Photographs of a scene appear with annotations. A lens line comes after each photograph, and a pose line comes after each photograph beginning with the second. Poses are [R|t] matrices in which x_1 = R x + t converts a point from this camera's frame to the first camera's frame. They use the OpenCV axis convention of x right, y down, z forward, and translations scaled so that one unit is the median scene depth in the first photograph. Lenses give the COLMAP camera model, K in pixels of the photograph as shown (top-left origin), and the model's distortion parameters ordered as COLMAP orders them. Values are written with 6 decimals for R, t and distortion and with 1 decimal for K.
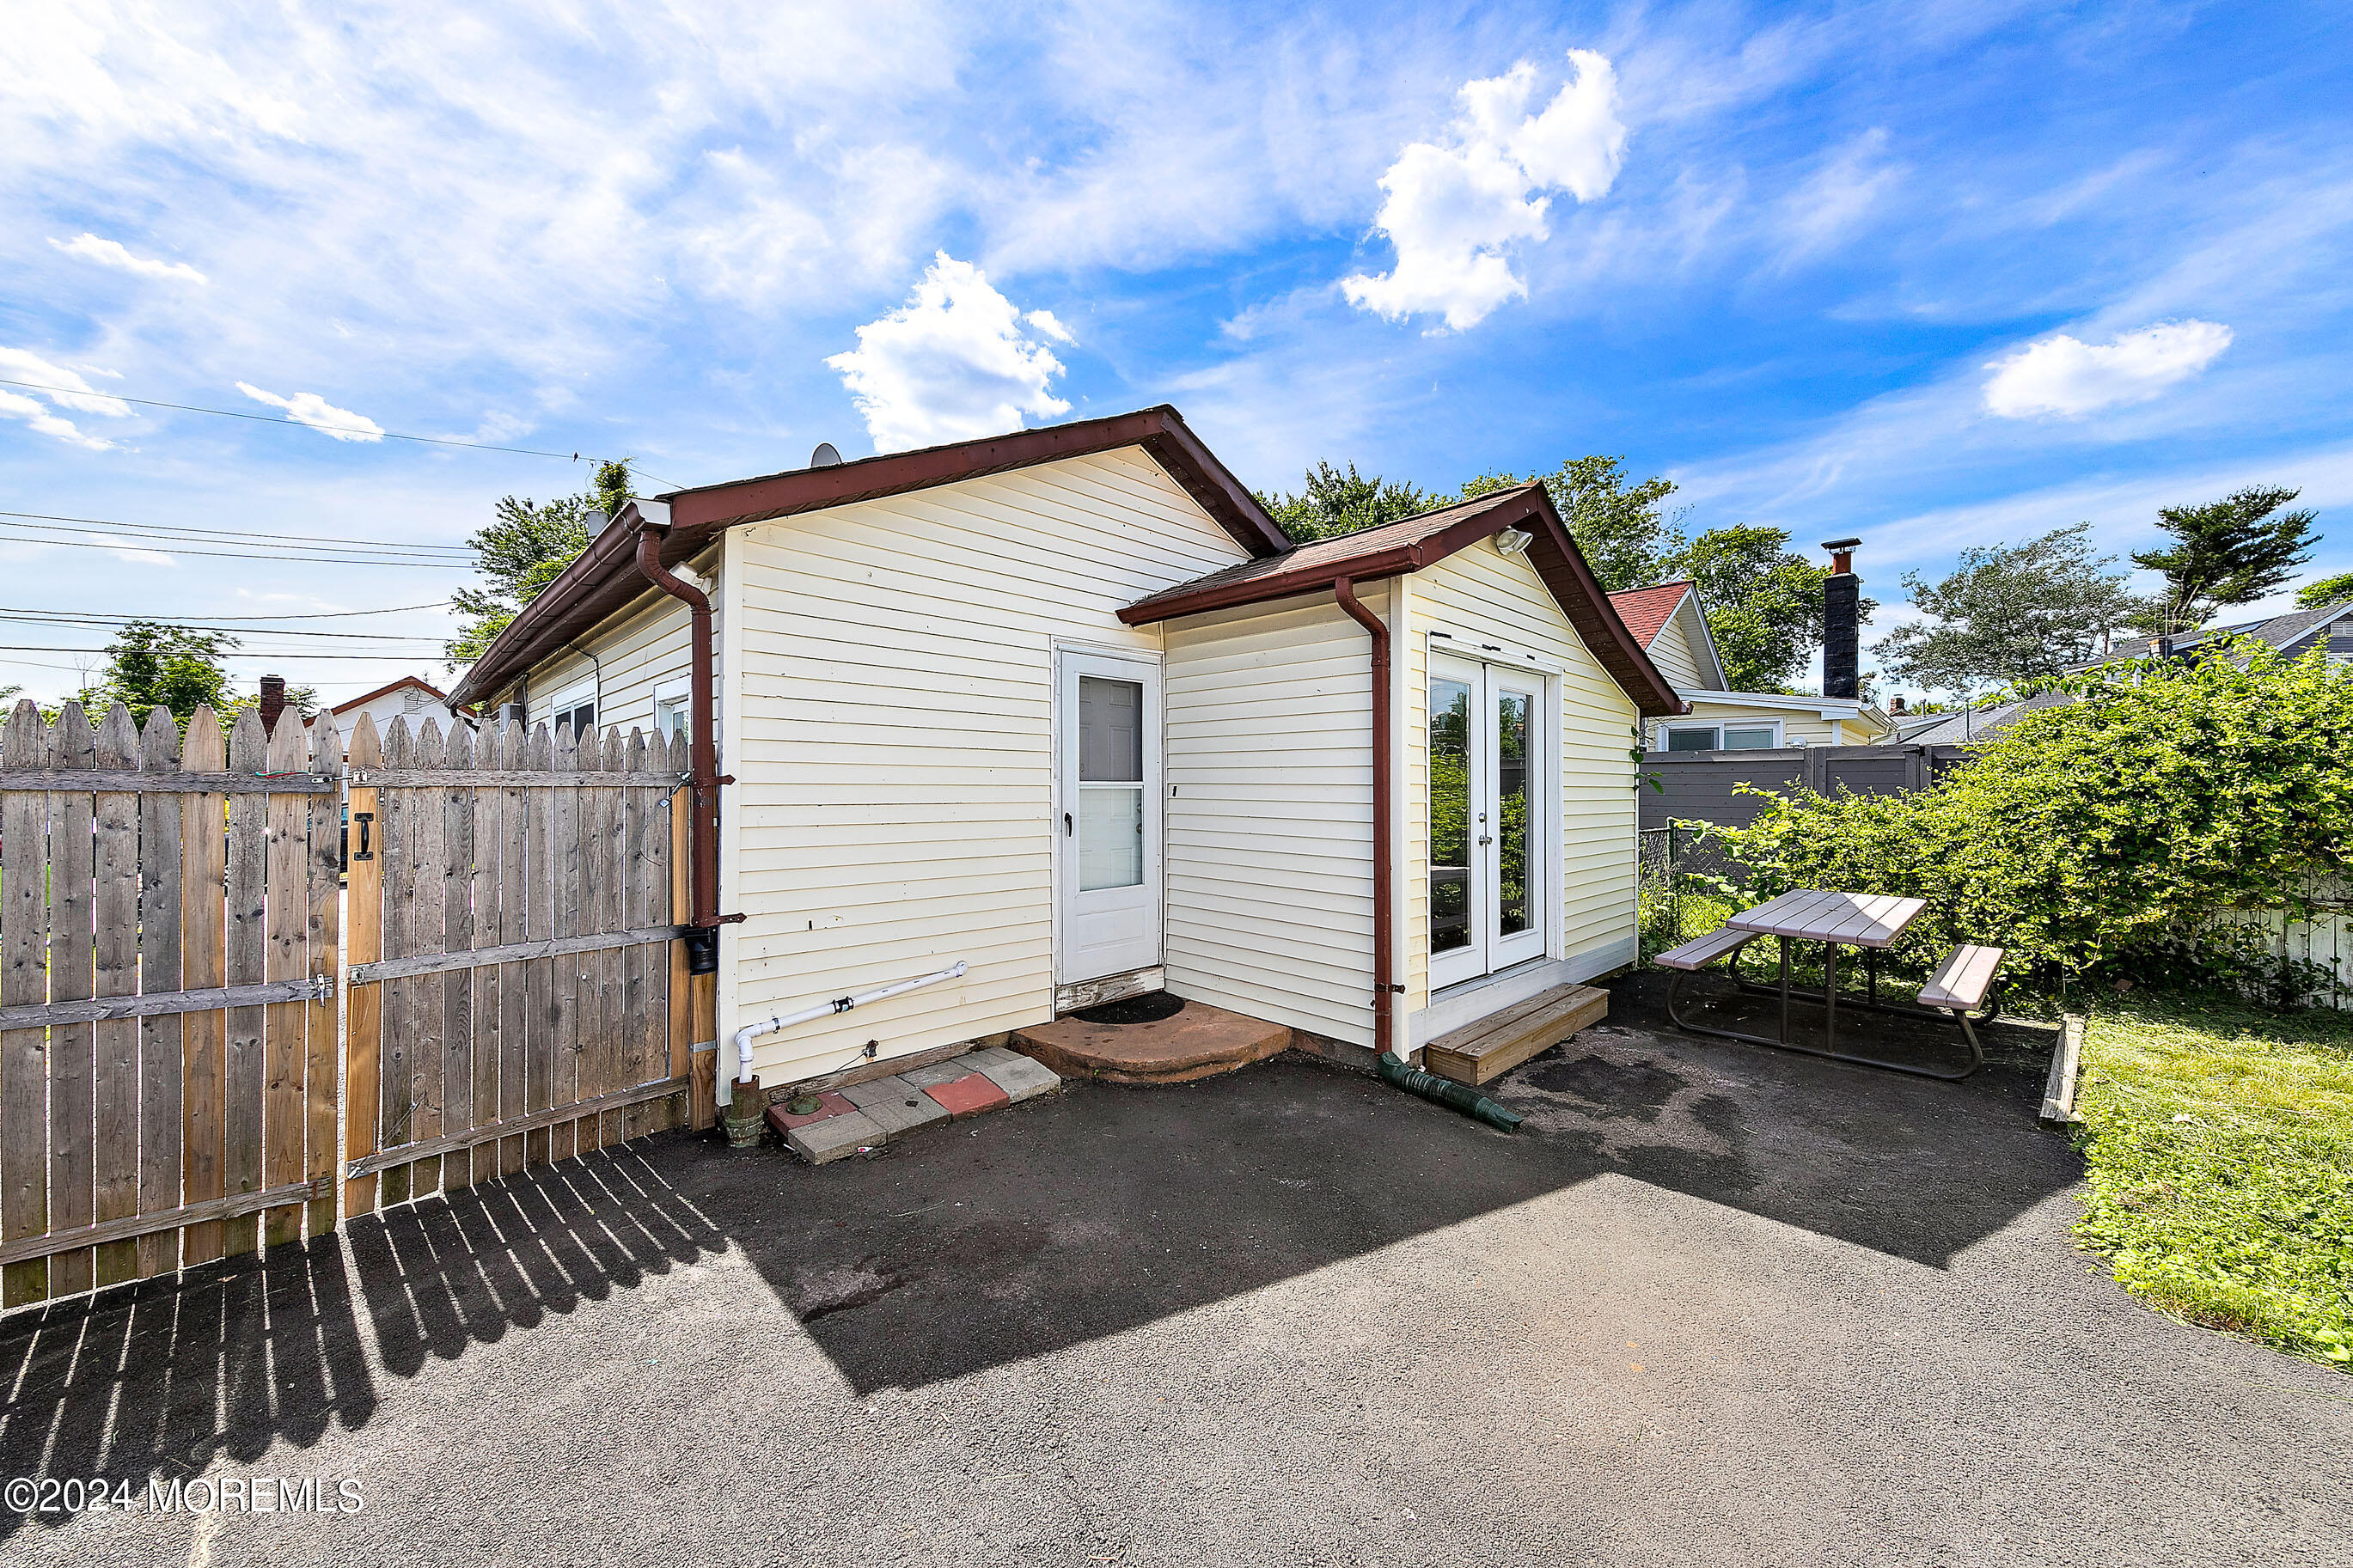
lens RADIAL K [[869.4, 0, 1157.5], [0, 869.4, 789.4], [0, 0, 1]] dist [0.005574, -0.000498]
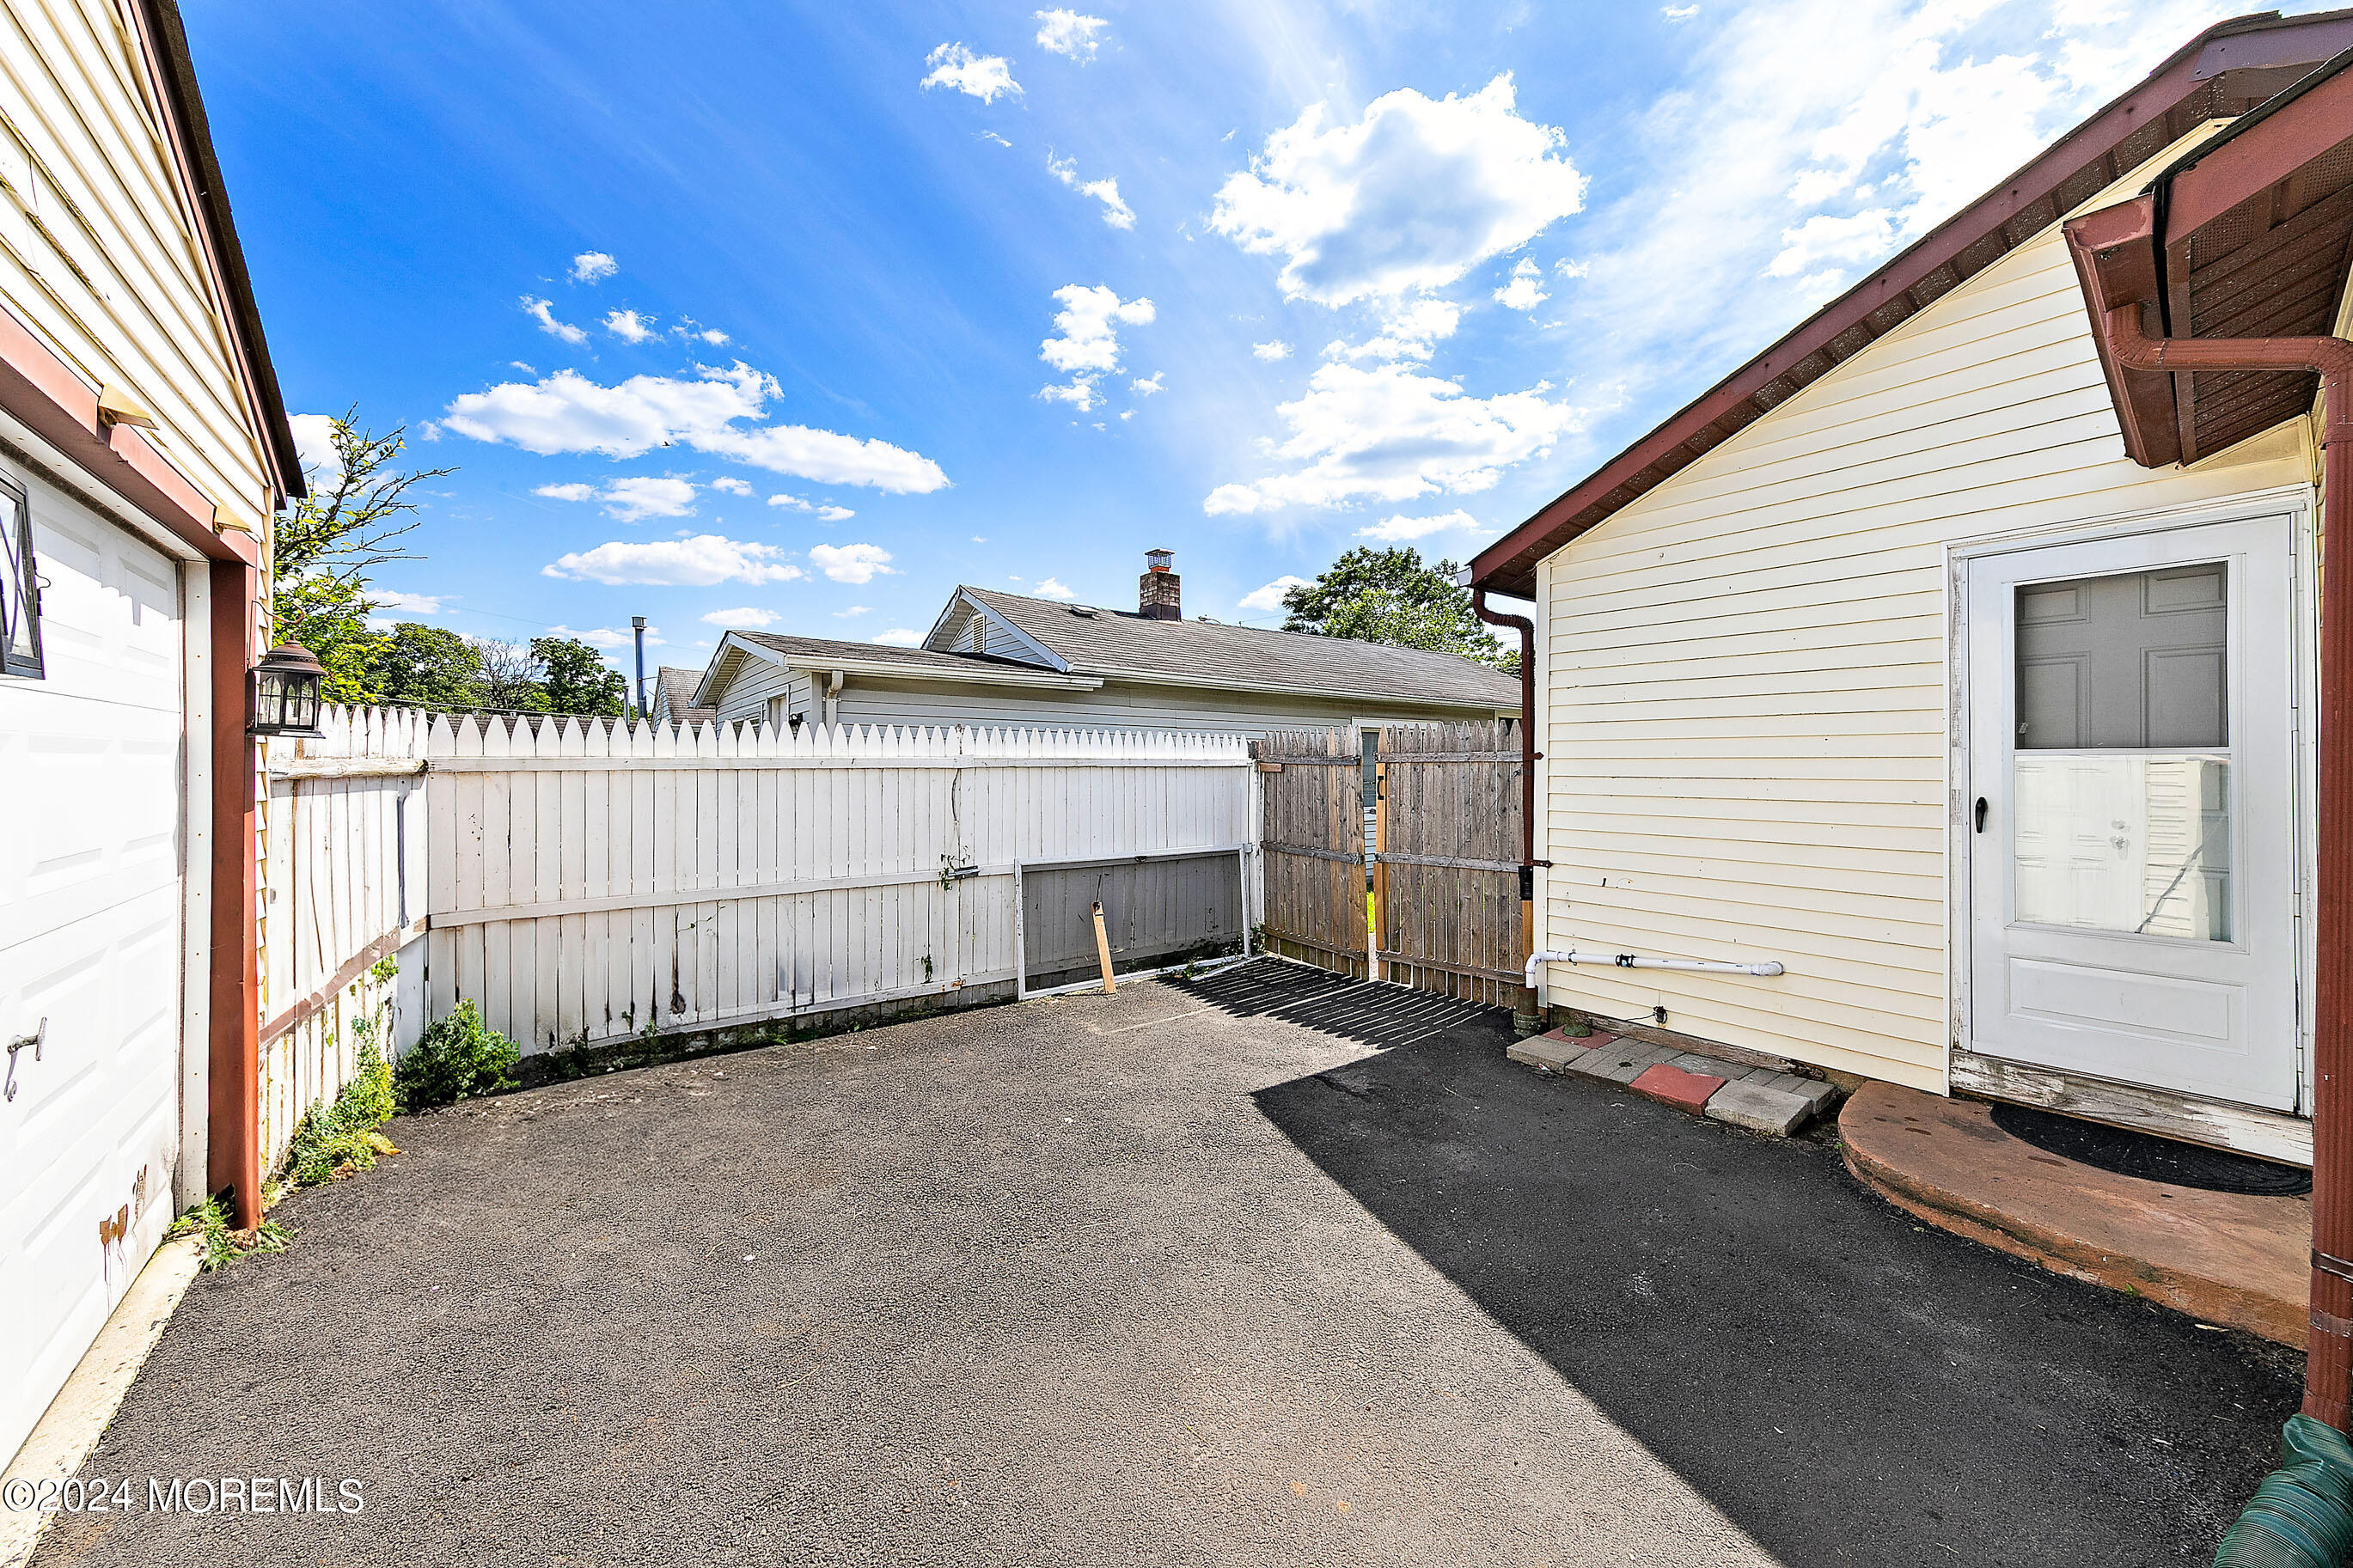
lens RADIAL K [[869.4, 0, 1167.1], [0, 869.4, 768.9], [0, 0, 1]] dist [0.005574, -0.000498]
pose [[-0.138081, 0.006672, -0.990398, 0.873755], [0.000075, 0.999977, 0.006726, -0.000355], [0.990421, 0.000855, -0.138078, 0.634767]]
